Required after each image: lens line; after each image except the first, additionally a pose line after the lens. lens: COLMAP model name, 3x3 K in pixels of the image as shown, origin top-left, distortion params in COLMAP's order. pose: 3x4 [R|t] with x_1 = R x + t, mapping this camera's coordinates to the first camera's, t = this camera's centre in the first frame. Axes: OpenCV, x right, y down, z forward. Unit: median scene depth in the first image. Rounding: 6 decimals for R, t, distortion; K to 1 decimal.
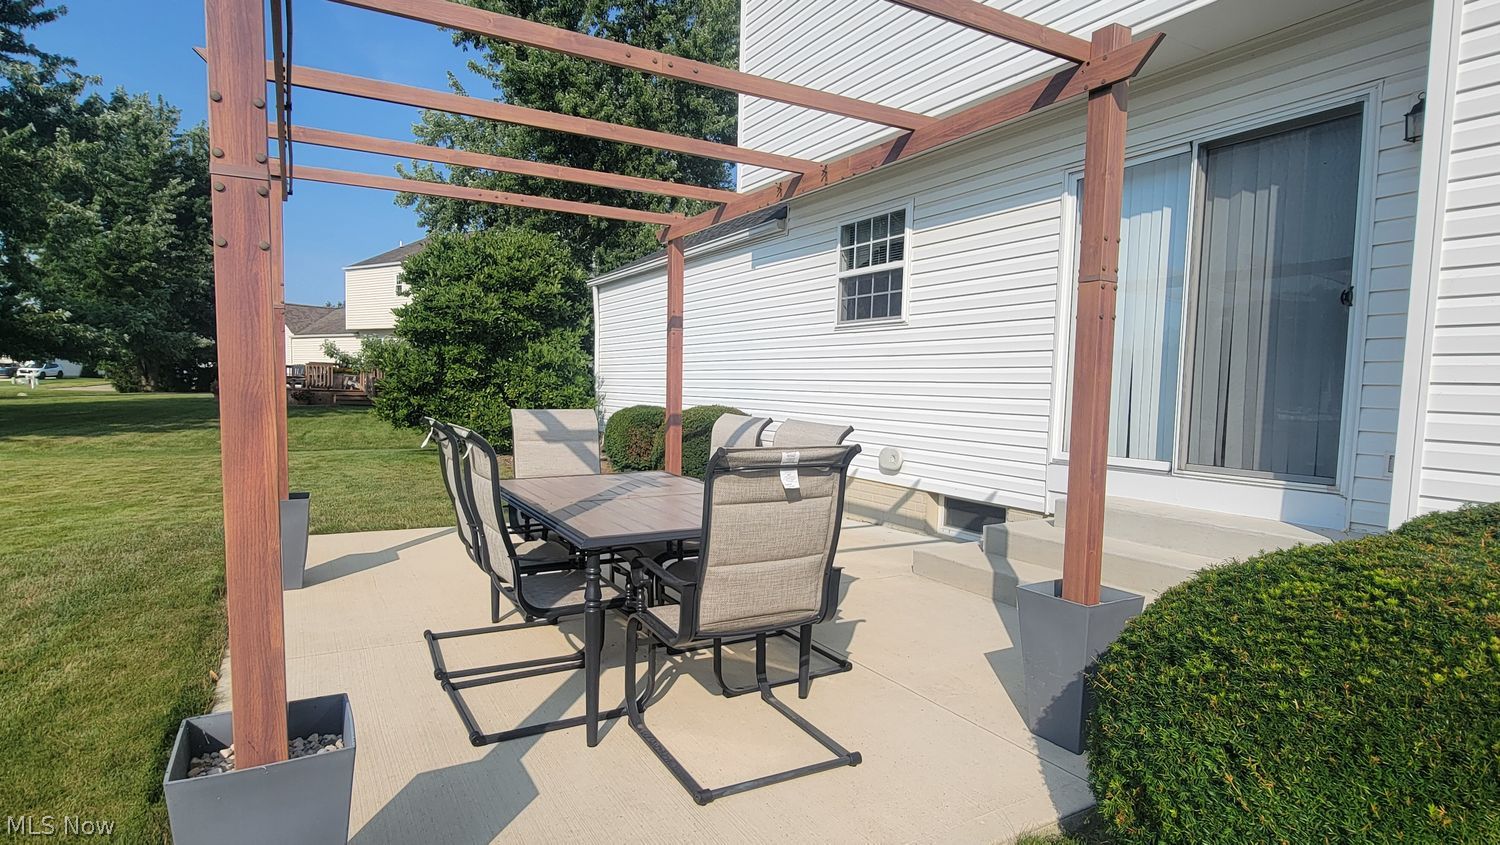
lens RADIAL K [[791.6, 0, 750.0], [0, 791.6, 422.5], [0, 0, 1]] dist [-0.001129, 0.000131]
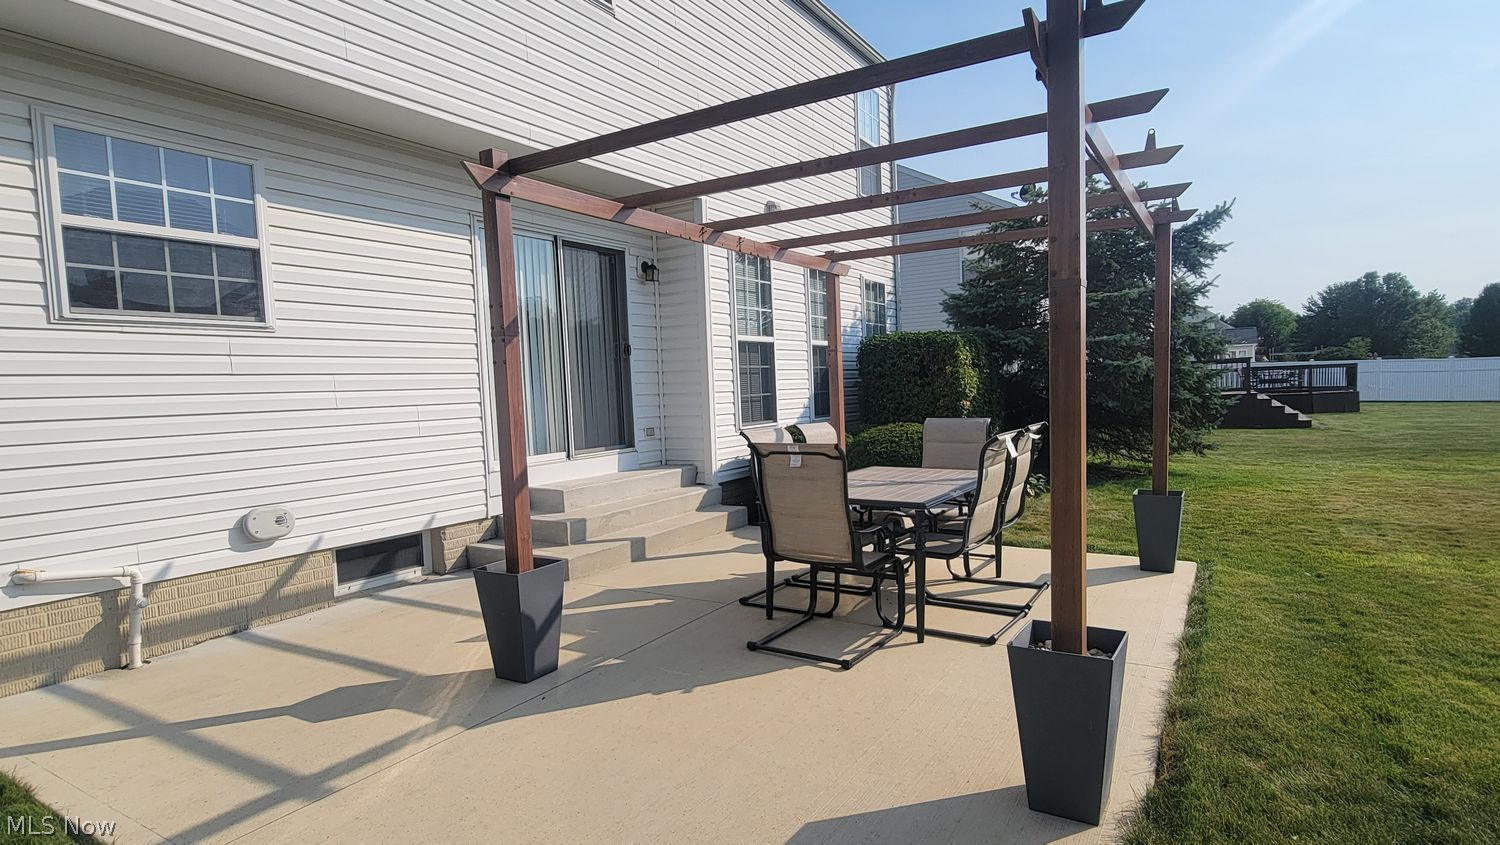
lens RADIAL K [[791.6, 0, 750.0], [0, 791.6, 422.5], [0, 0, 1]] dist [-0.001129, 0.000131]
pose [[-0.474806, -0.045843, 0.878895, -0.638299], [0.064967, 0.994092, 0.086950, -0.076119], [-0.877689, 0.098384, -0.469023, 0.961300]]
